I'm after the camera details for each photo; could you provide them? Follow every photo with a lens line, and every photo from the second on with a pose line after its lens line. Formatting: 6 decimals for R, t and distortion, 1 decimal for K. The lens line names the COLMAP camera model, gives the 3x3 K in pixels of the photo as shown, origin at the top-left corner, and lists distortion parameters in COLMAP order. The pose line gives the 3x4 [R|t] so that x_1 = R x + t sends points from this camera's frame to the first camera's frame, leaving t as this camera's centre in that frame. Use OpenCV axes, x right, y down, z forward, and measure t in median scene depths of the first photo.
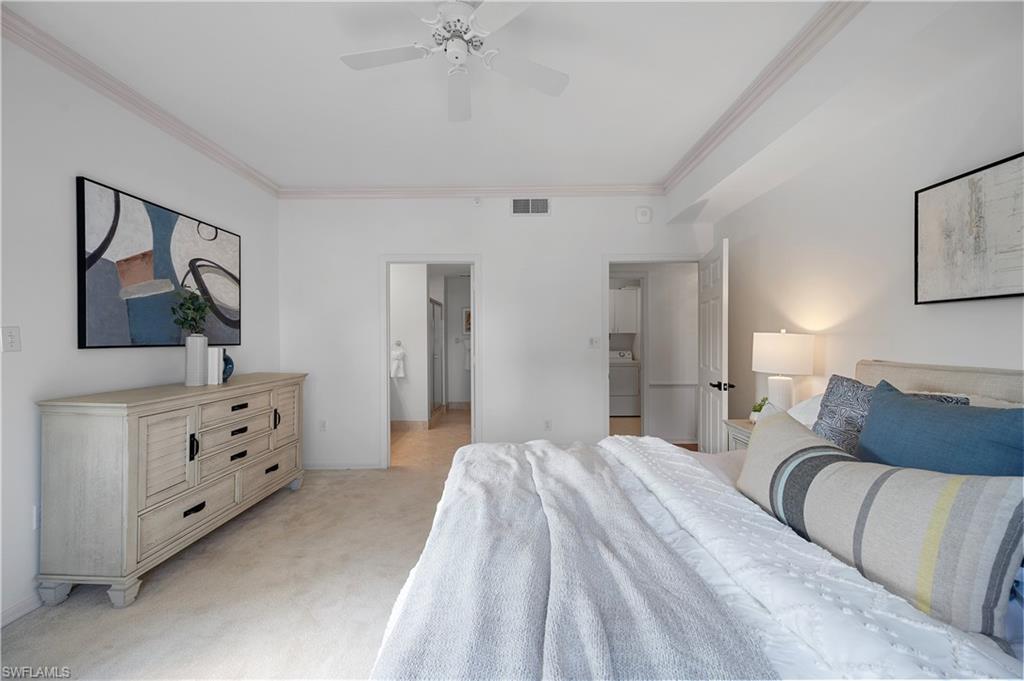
lens RADIAL K [[404.8, 0, 512.0], [0, 404.8, 340.5], [0, 0, 1]] dist [-0.000520, -0.000244]
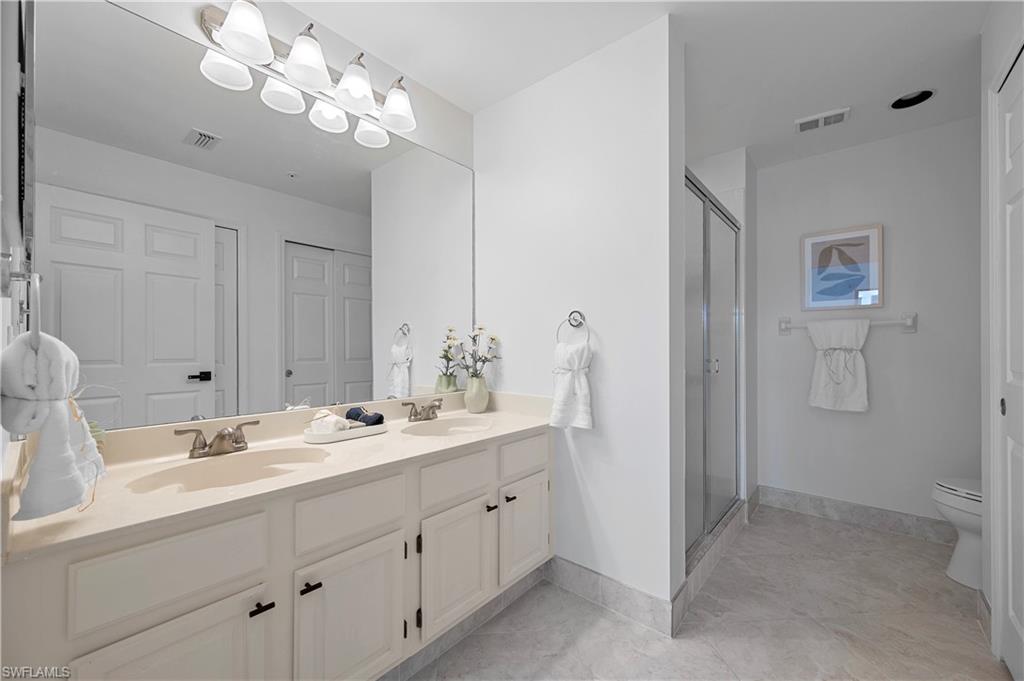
lens RADIAL K [[404.8, 0, 512.0], [0, 404.8, 340.5], [0, 0, 1]] dist [-0.000520, -0.000244]
pose [[0.765454, 0.001887, -0.643488, -0.115598], [-0.010715, 0.999894, -0.009813, 0.026959], [0.643402, 0.014406, 0.765393, 0.723166]]
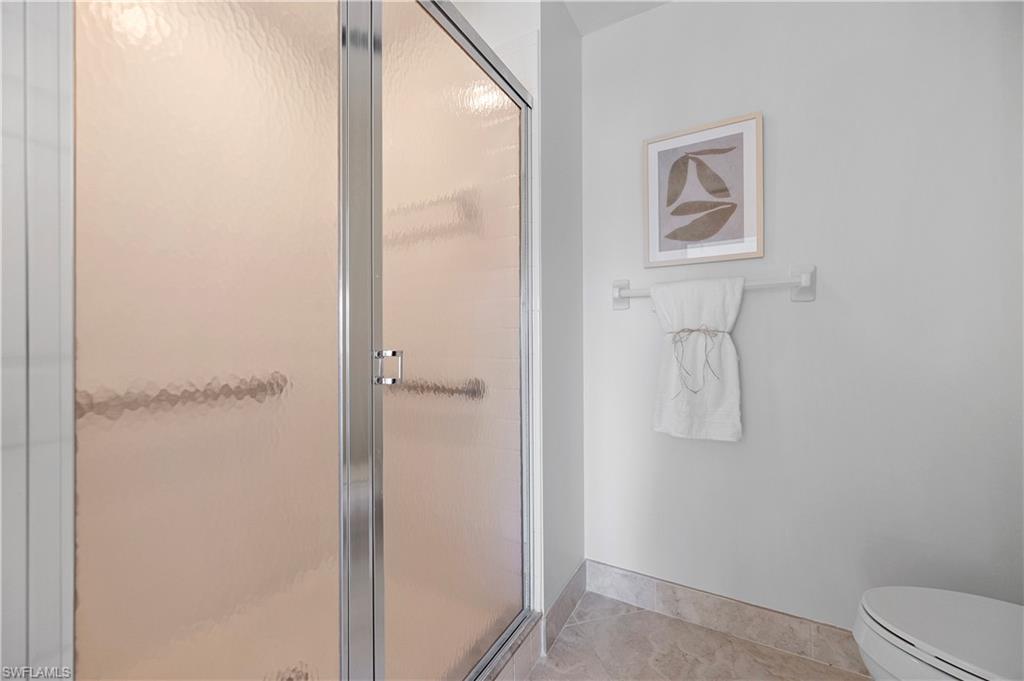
lens RADIAL K [[404.8, 0, 512.0], [0, 404.8, 340.5], [0, 0, 1]] dist [-0.000520, -0.000244]
pose [[0.872169, -0.000625, -0.489204, -0.103592], [-0.001690, 0.999989, -0.004291, 0.035587], [0.489202, 0.004569, 0.872159, 1.020343]]
